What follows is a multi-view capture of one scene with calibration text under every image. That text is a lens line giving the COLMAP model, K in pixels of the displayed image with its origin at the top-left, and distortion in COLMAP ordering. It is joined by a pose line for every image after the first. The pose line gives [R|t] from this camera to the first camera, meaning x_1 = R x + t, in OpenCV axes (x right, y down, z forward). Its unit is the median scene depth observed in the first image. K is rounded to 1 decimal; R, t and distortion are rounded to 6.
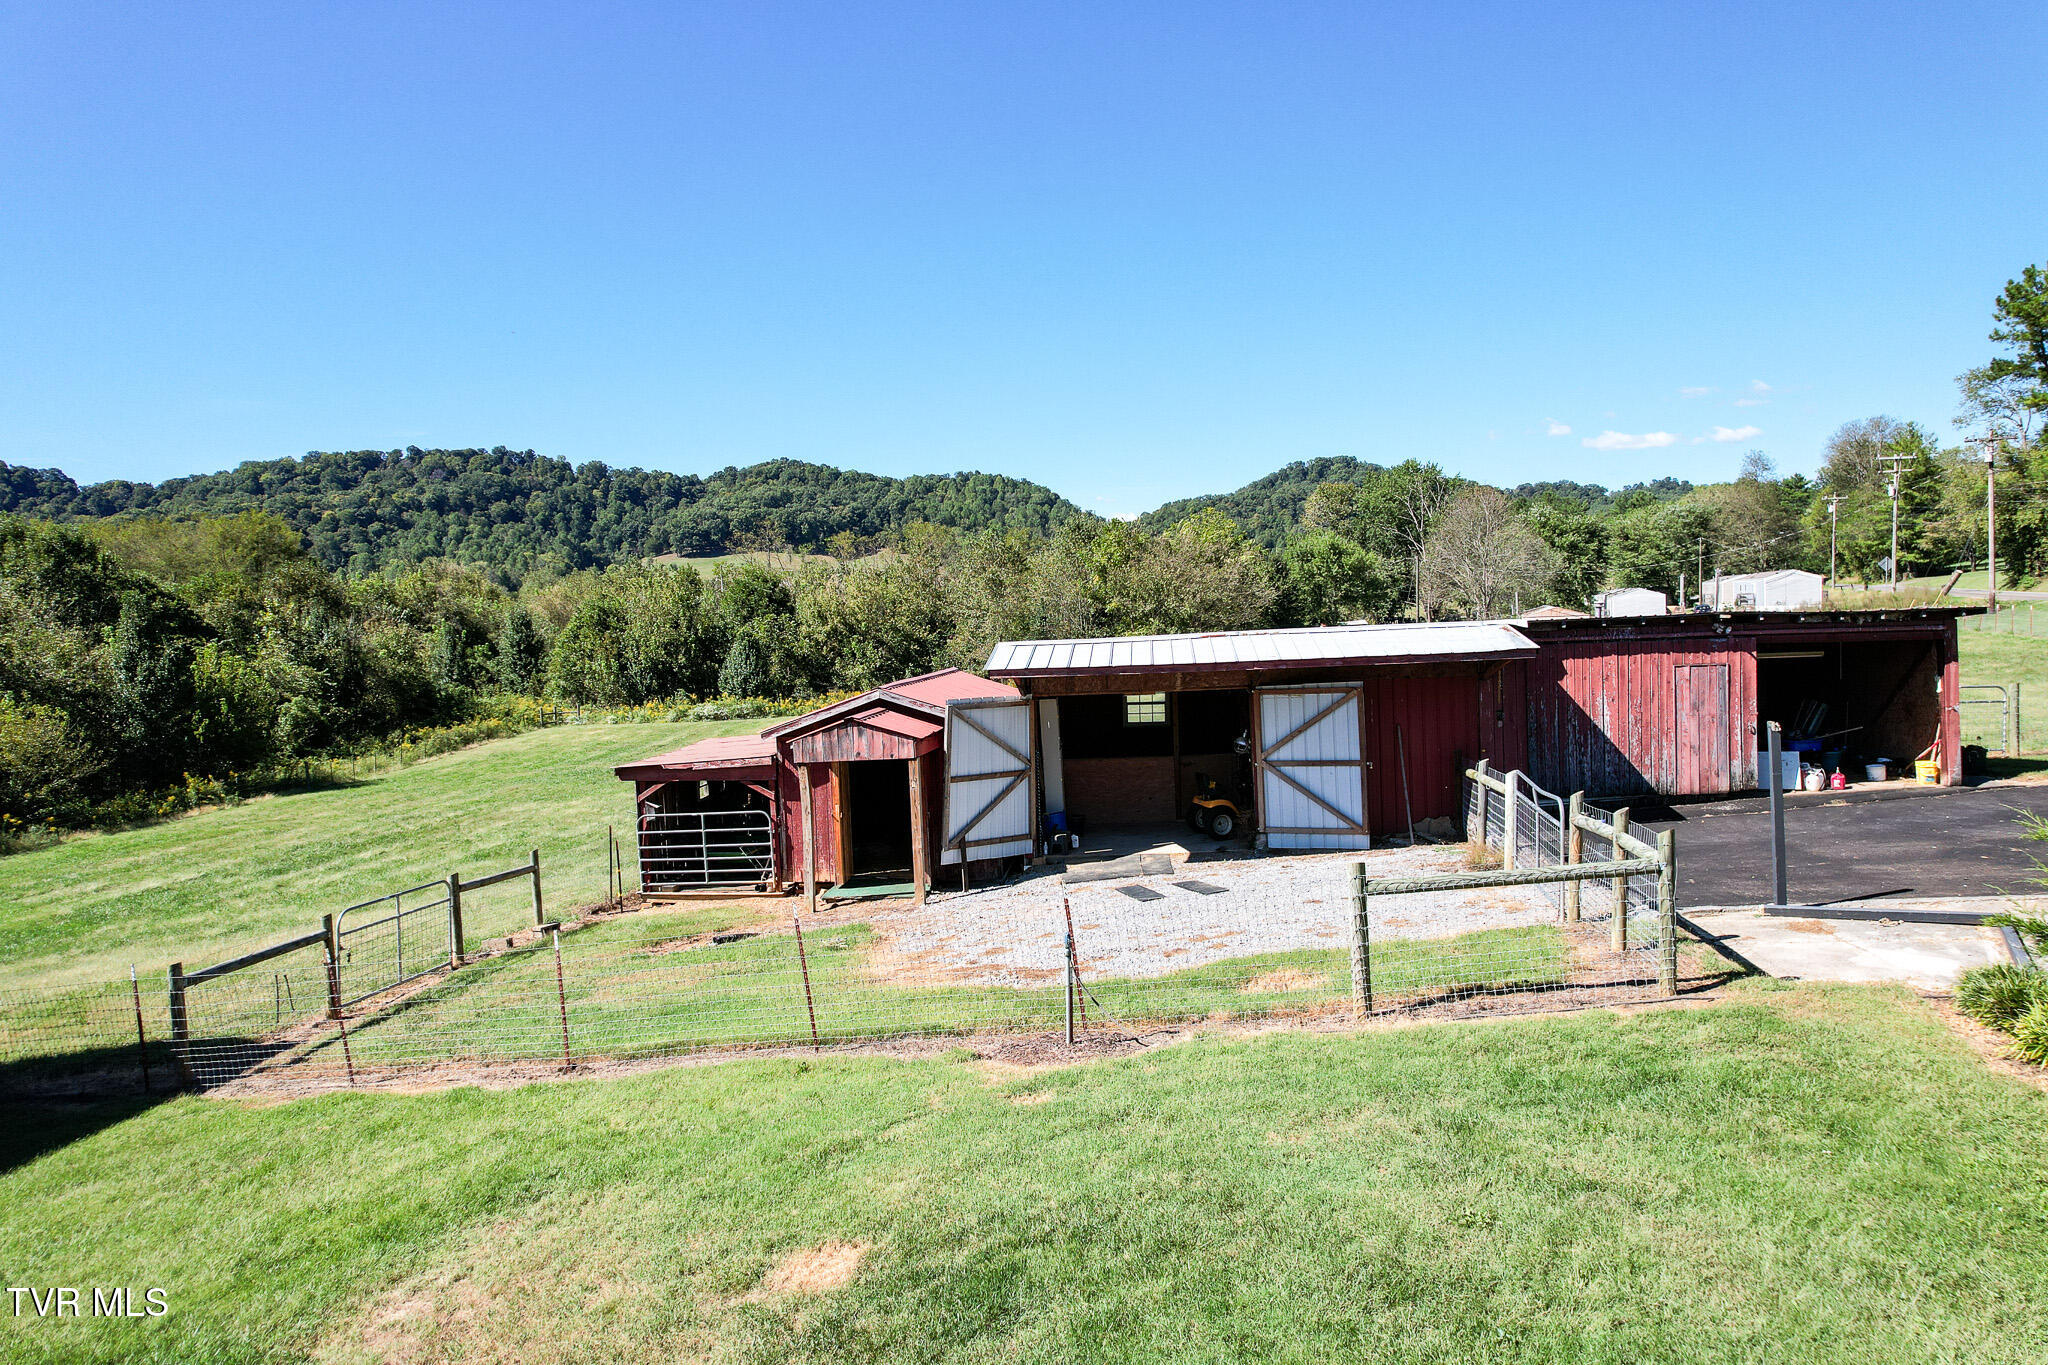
lens RADIAL K [[1300.9, 0, 1026.1], [0, 1300.9, 680.3], [0, 0, 1]] dist [-0.095753, 0.082400]
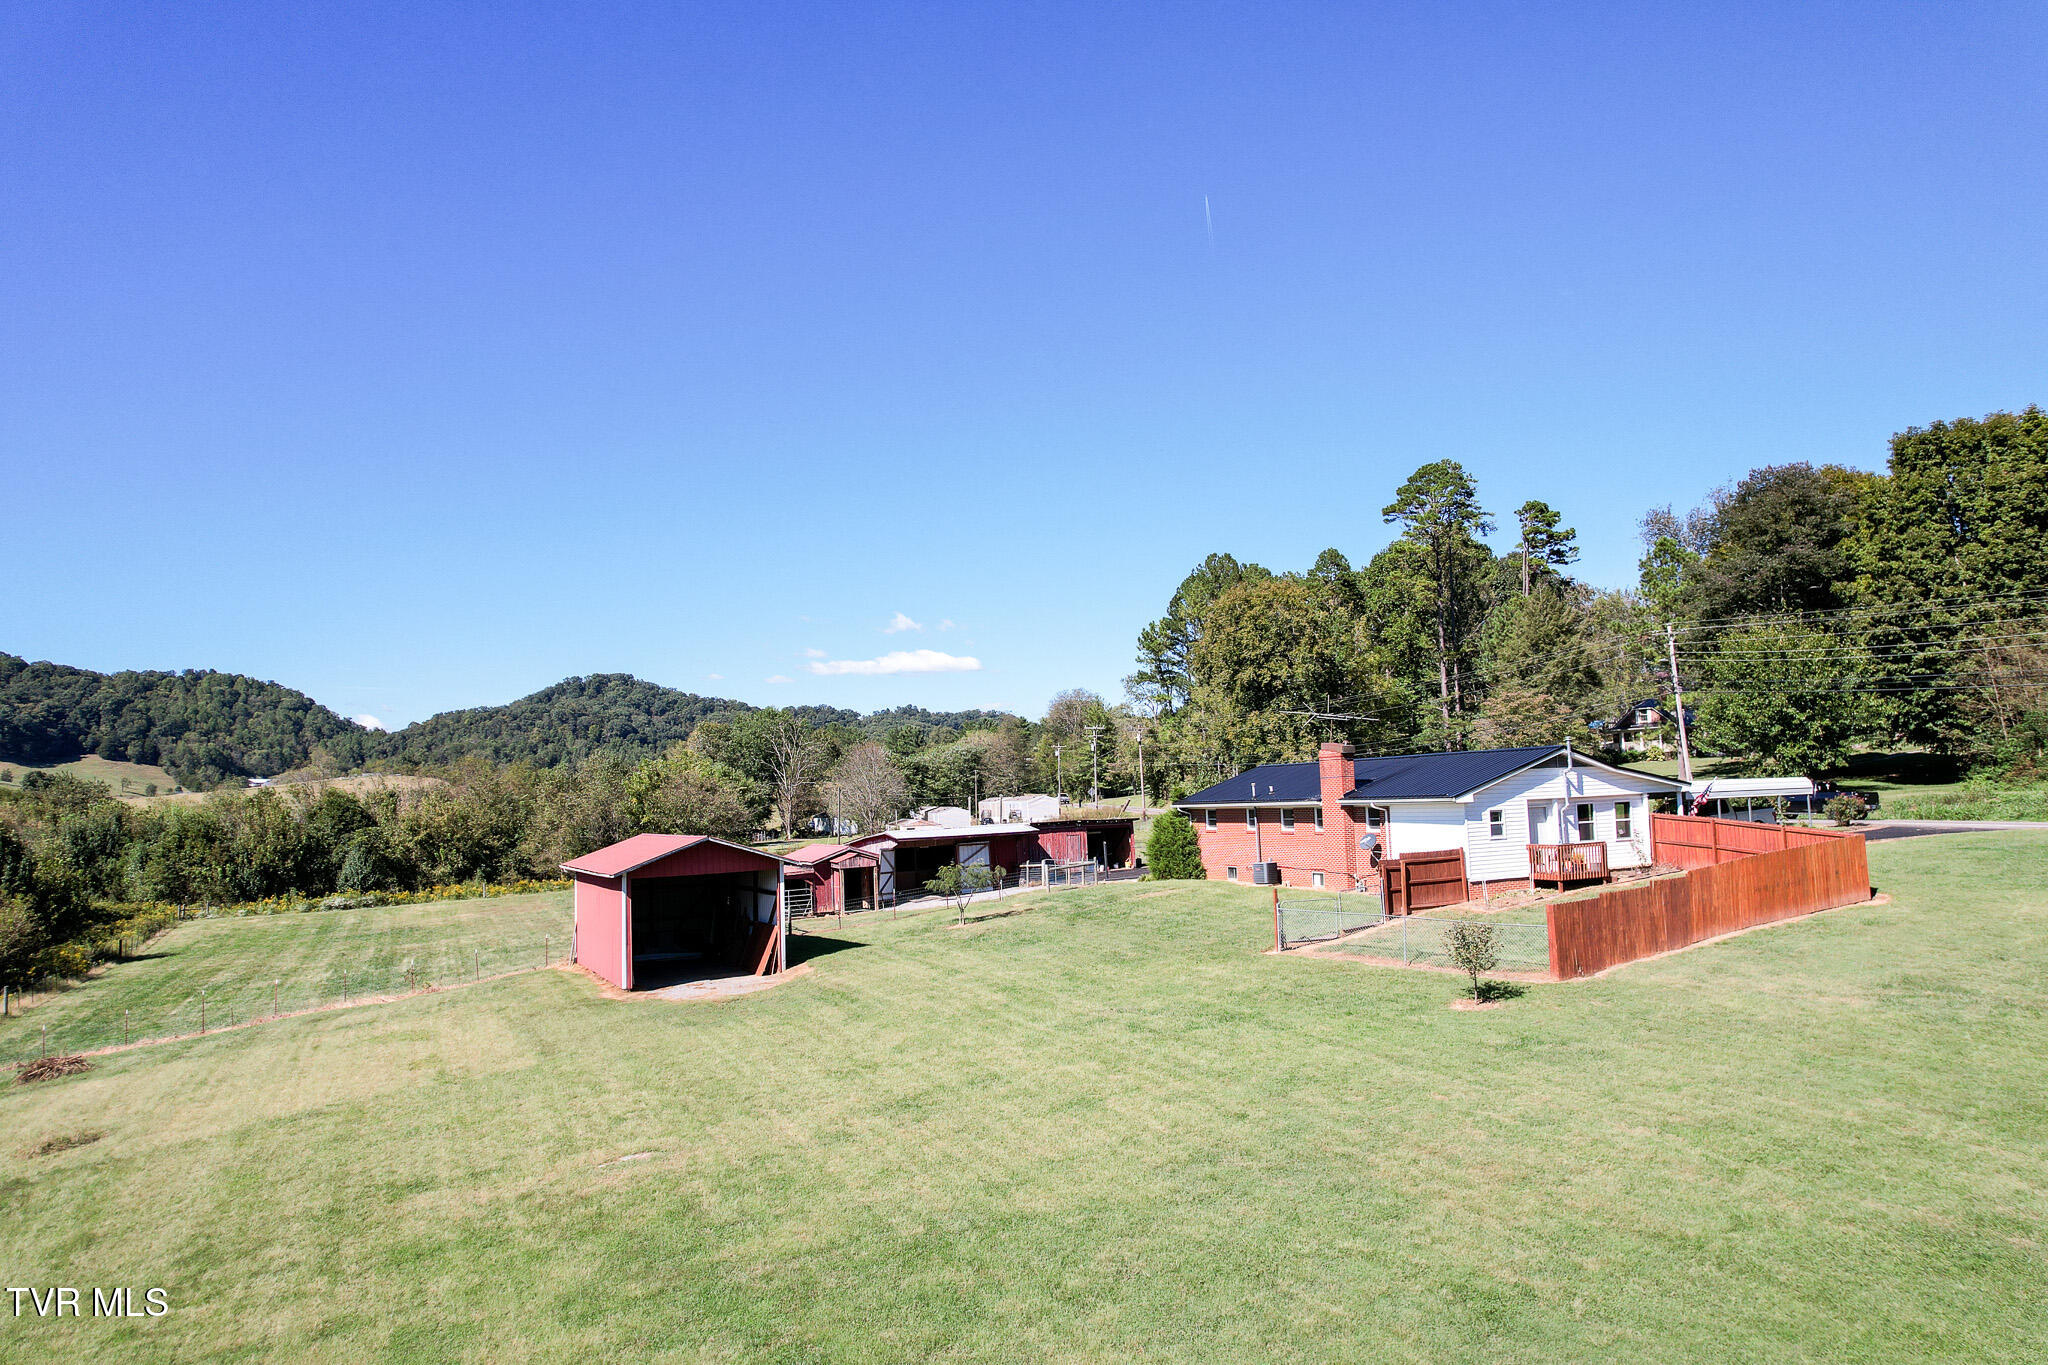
lens RADIAL K [[1300.9, 0, 1026.1], [0, 1300.9, 680.3], [0, 0, 1]] dist [-0.095753, 0.082400]
pose [[0.848339, 0.050354, 0.527054, -0.217476], [0.036978, 0.987401, -0.153854, 0.016215], [-0.528160, 0.150010, 0.835789, -0.290237]]
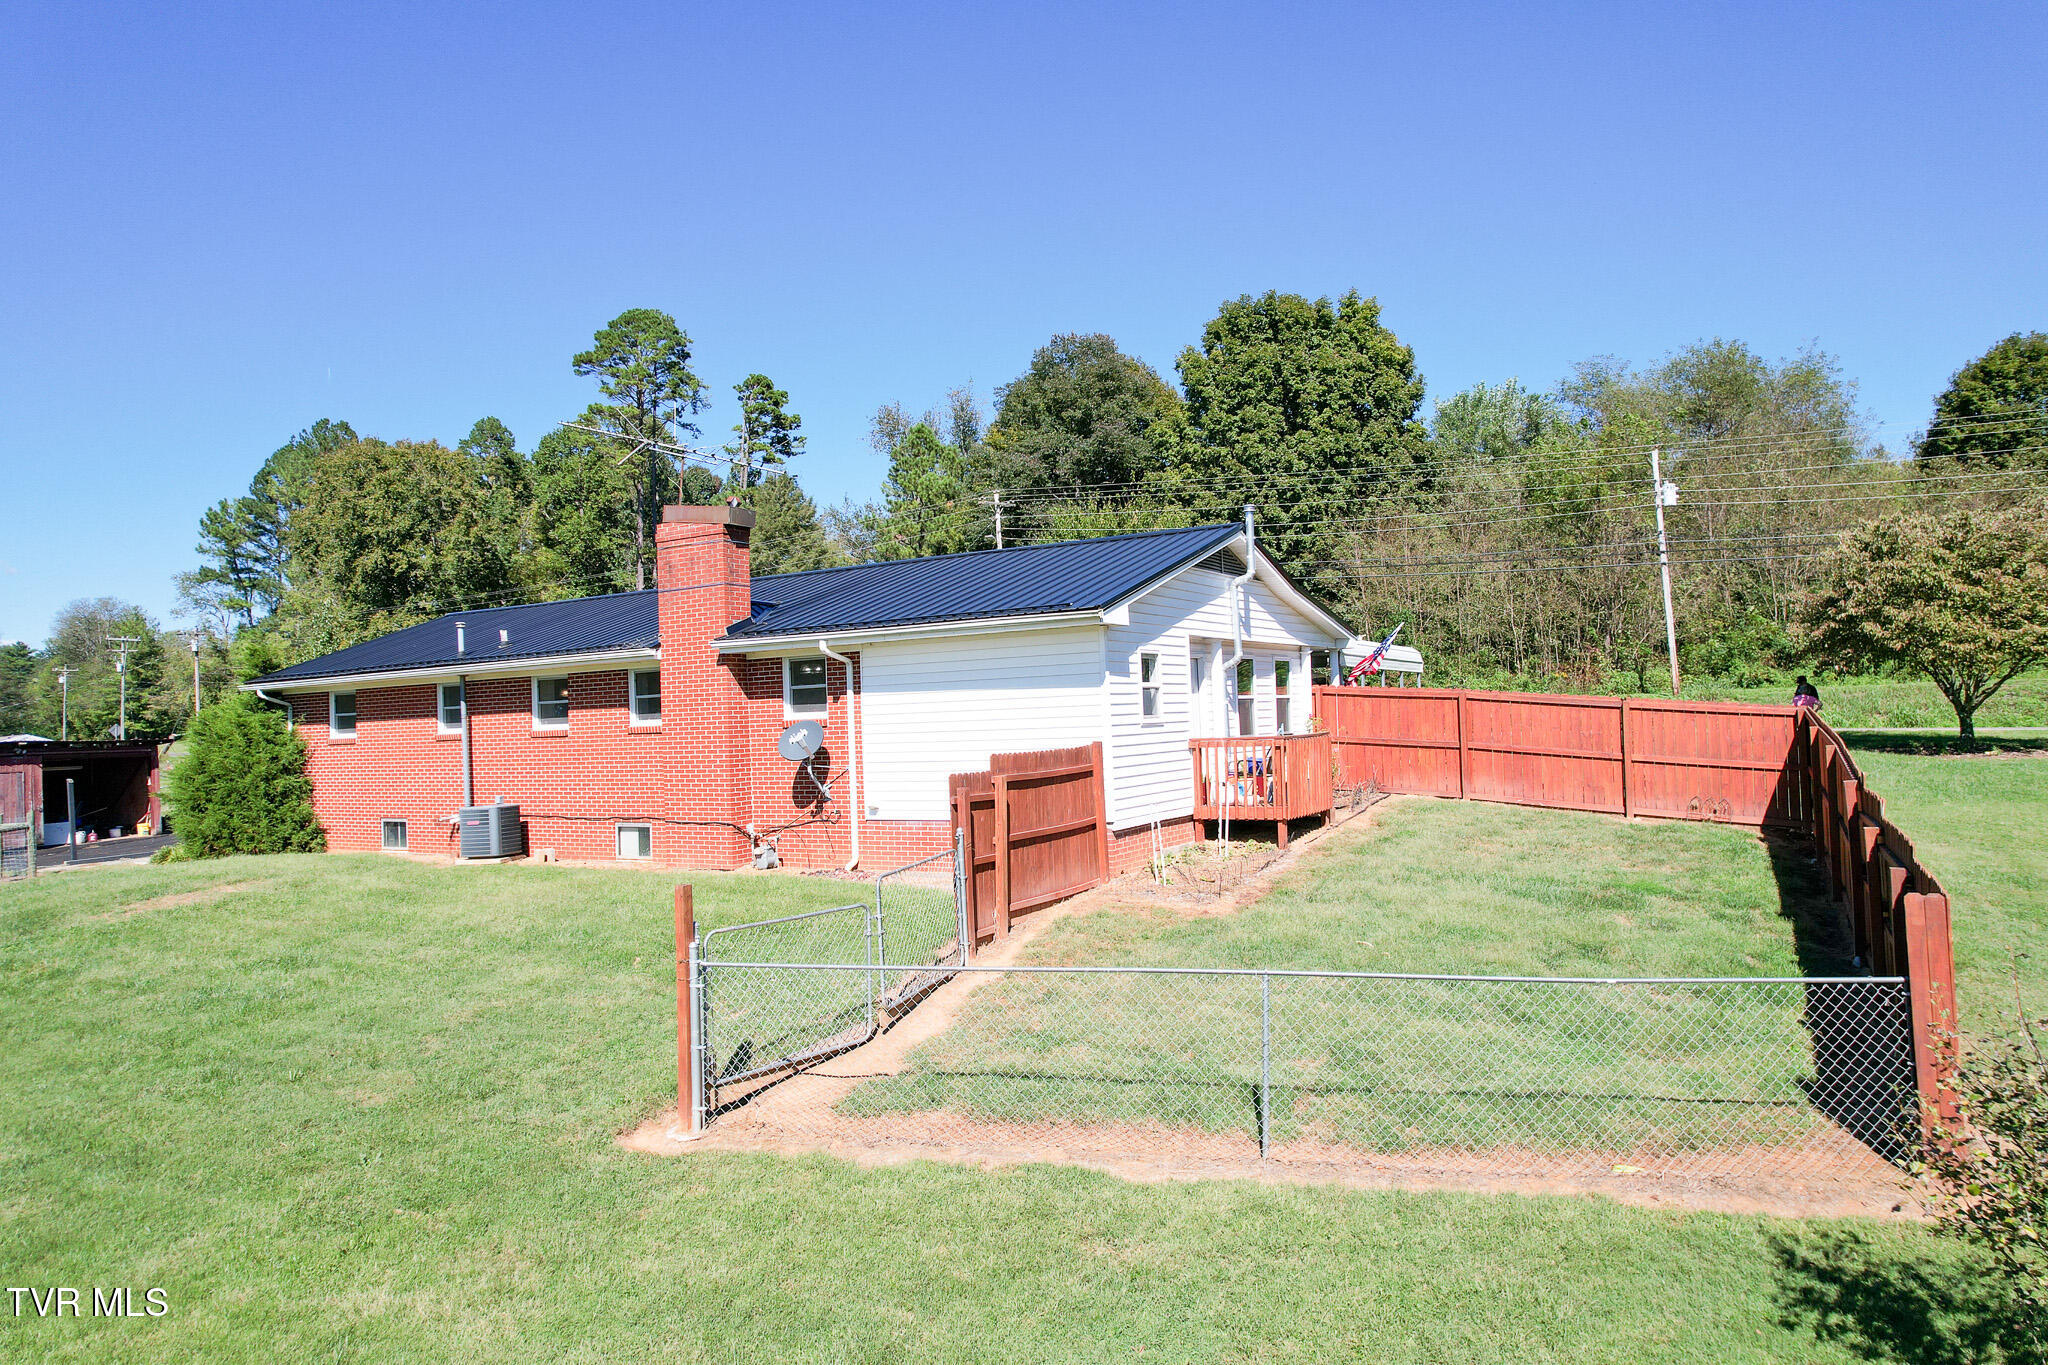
lens RADIAL K [[1300.9, 0, 1026.1], [0, 1300.9, 680.3], [0, 0, 1]] dist [-0.095753, 0.082400]
pose [[0.344870, 0.050544, 0.937289, -0.085229], [0.077558, 0.993600, -0.082118, 0.015823], [-0.935441, 0.101014, 0.338743, -0.124057]]
